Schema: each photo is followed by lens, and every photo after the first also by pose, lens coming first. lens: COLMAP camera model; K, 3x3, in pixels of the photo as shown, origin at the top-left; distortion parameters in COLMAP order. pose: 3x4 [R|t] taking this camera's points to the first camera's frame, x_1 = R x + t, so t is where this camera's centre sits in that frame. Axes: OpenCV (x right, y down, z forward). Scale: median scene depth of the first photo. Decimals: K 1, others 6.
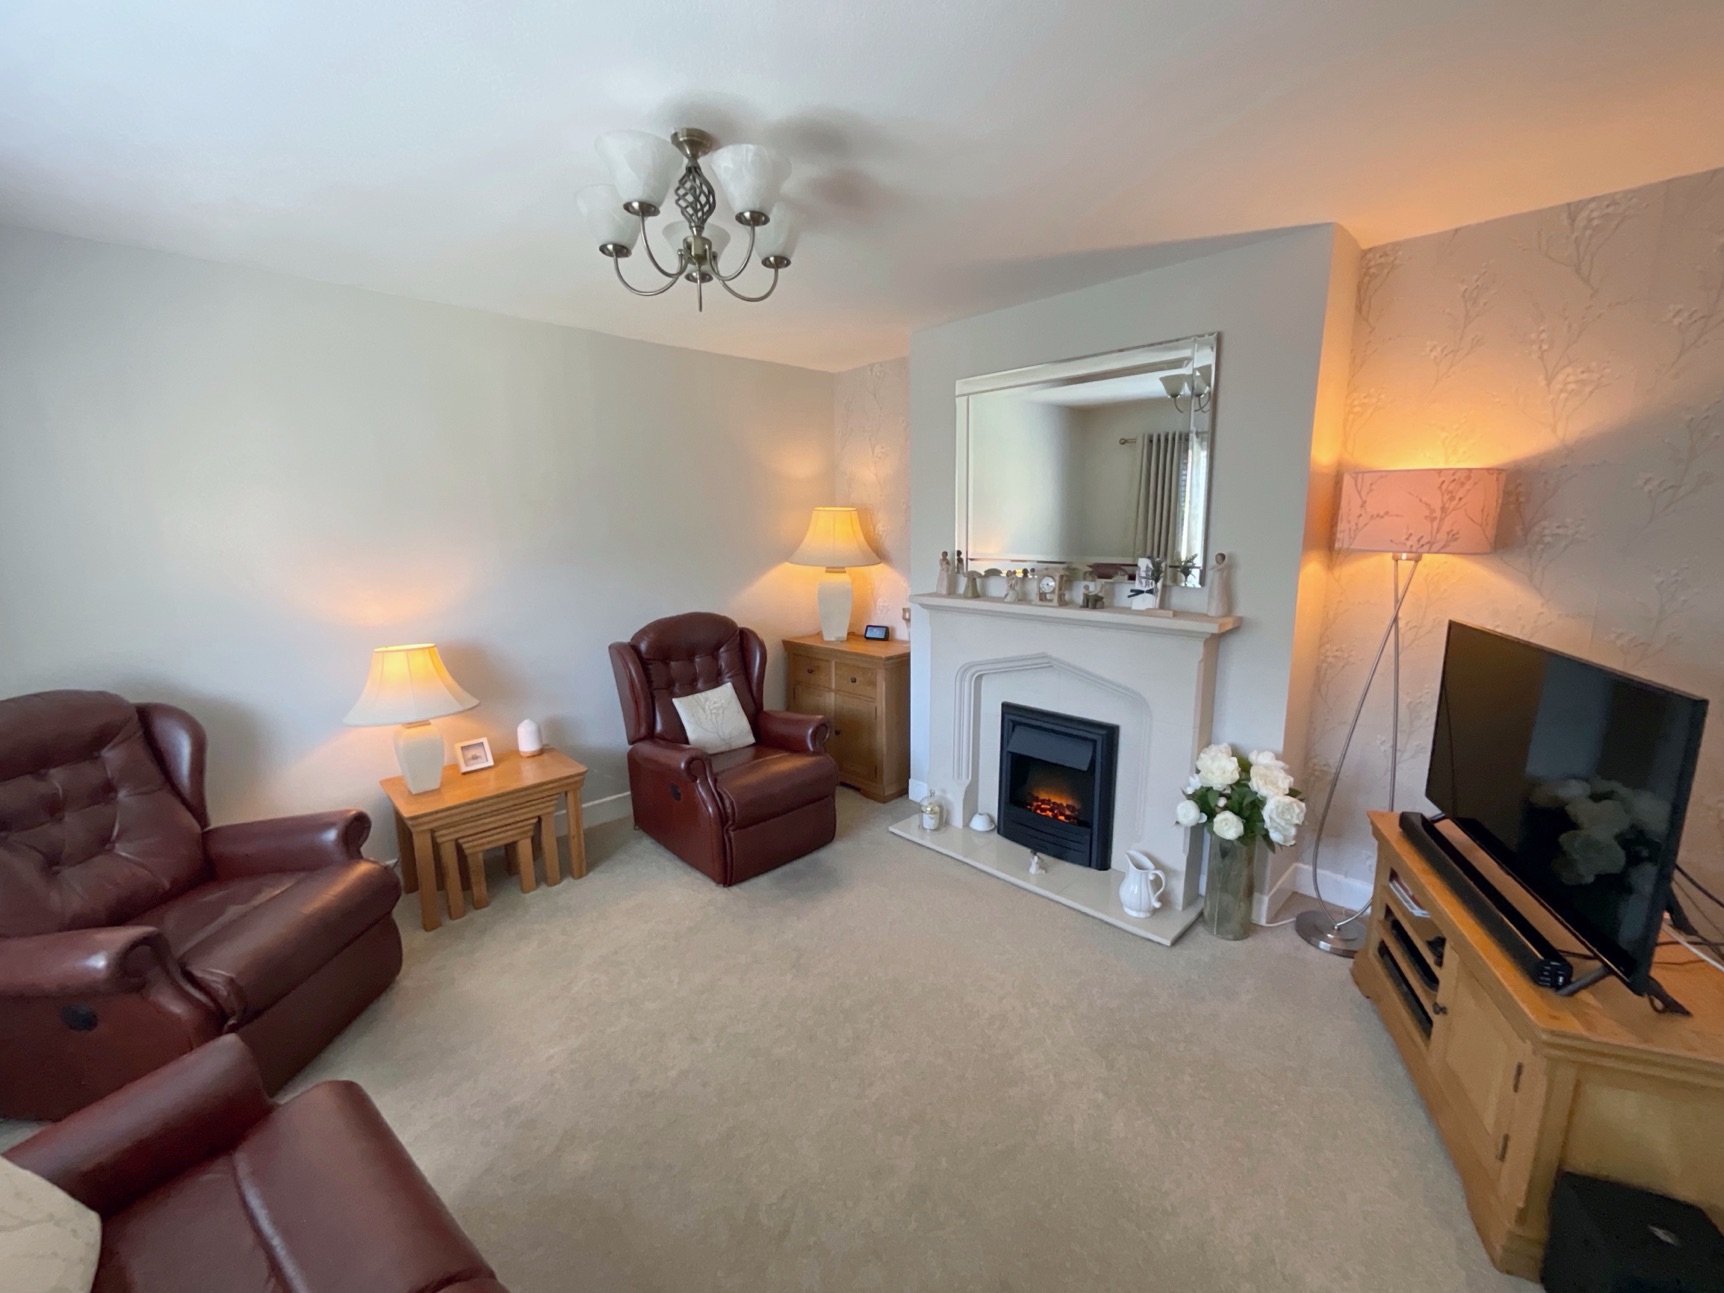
lens RADIAL K [[700.1, 0, 861.1], [0, 700.1, 645.6], [0, 0, 1]] dist [-0.002522, 0.001282]
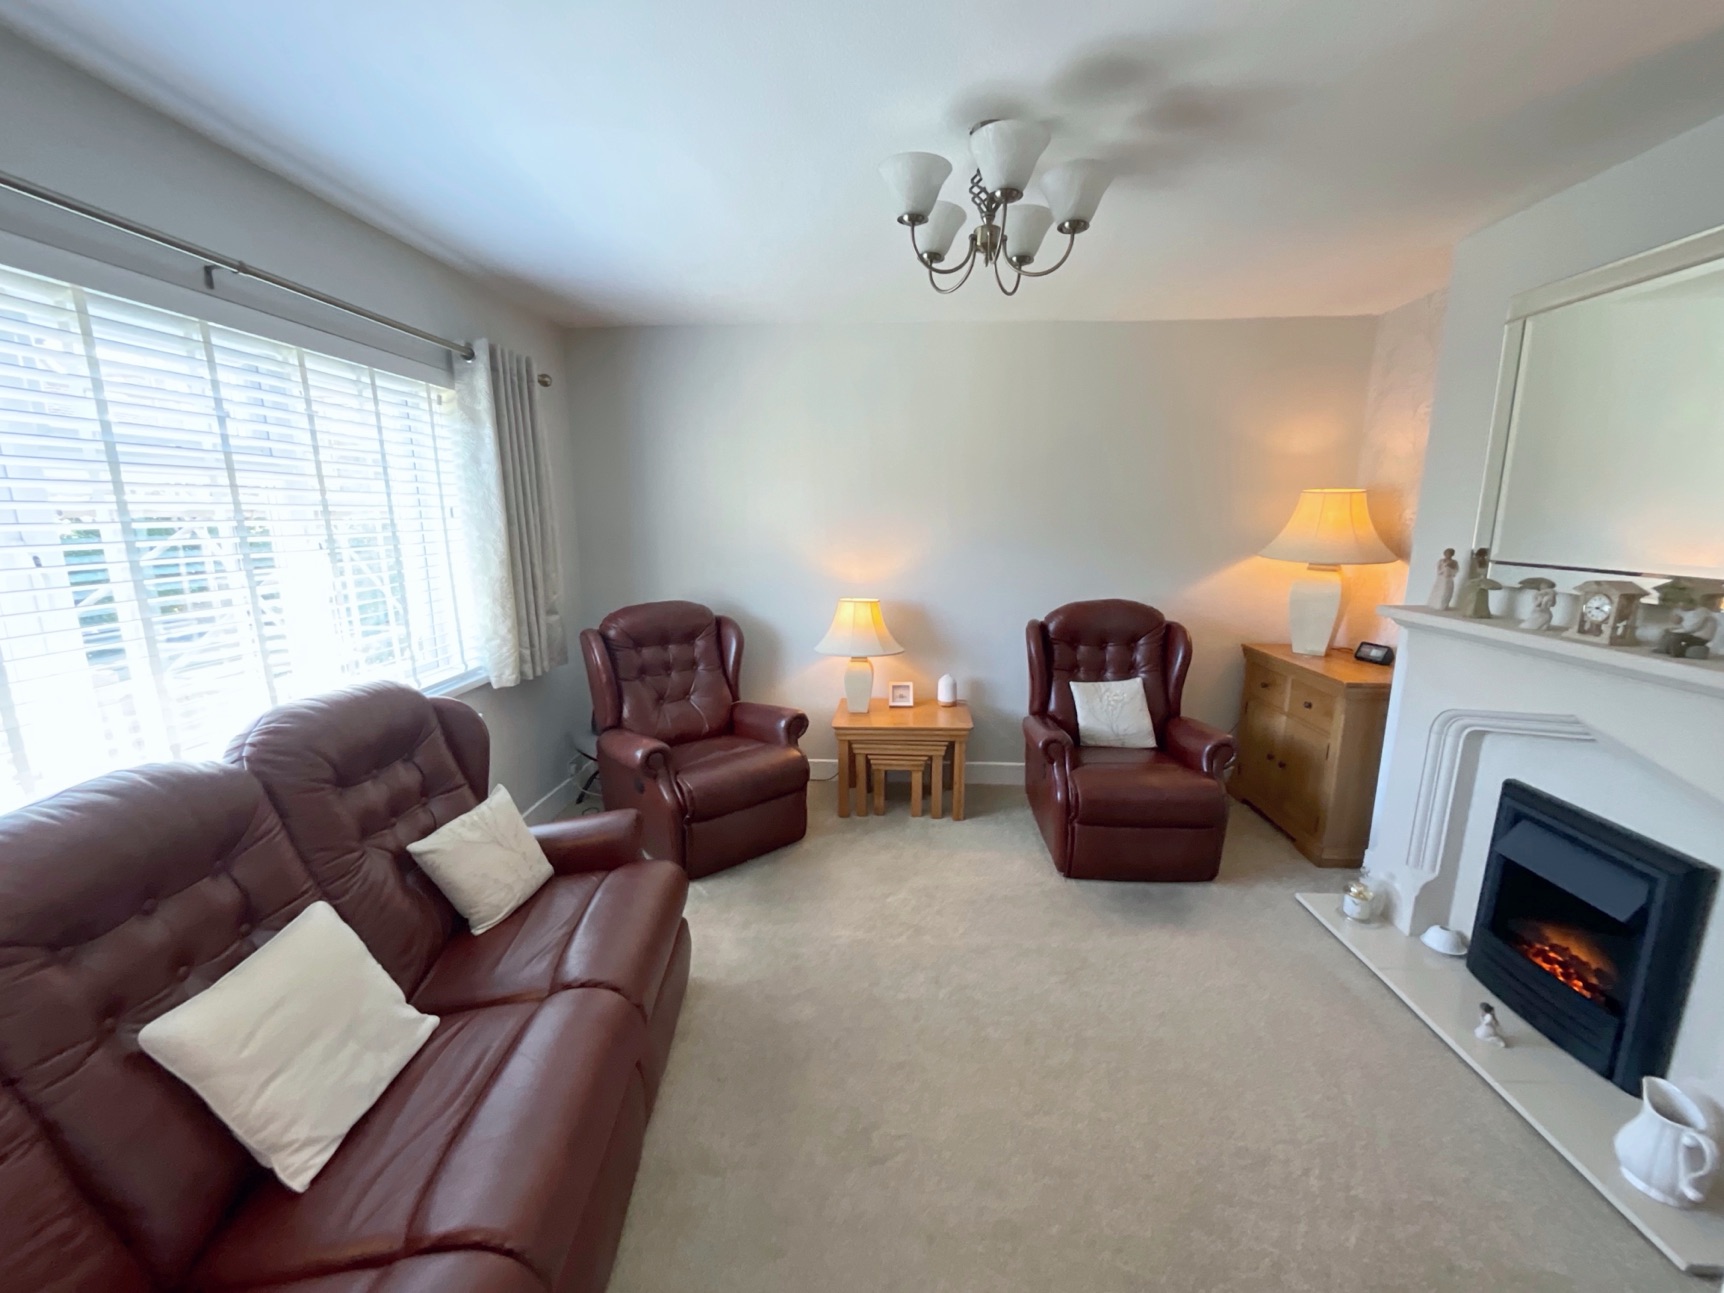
lens RADIAL K [[700.1, 0, 861.1], [0, 700.1, 645.6], [0, 0, 1]] dist [-0.002522, 0.001282]
pose [[0.678887, 0.150477, -0.718657, 0.252958], [-0.136495, 0.987578, 0.077844, -0.012800], [0.721444, 0.045246, 0.690993, 0.093519]]
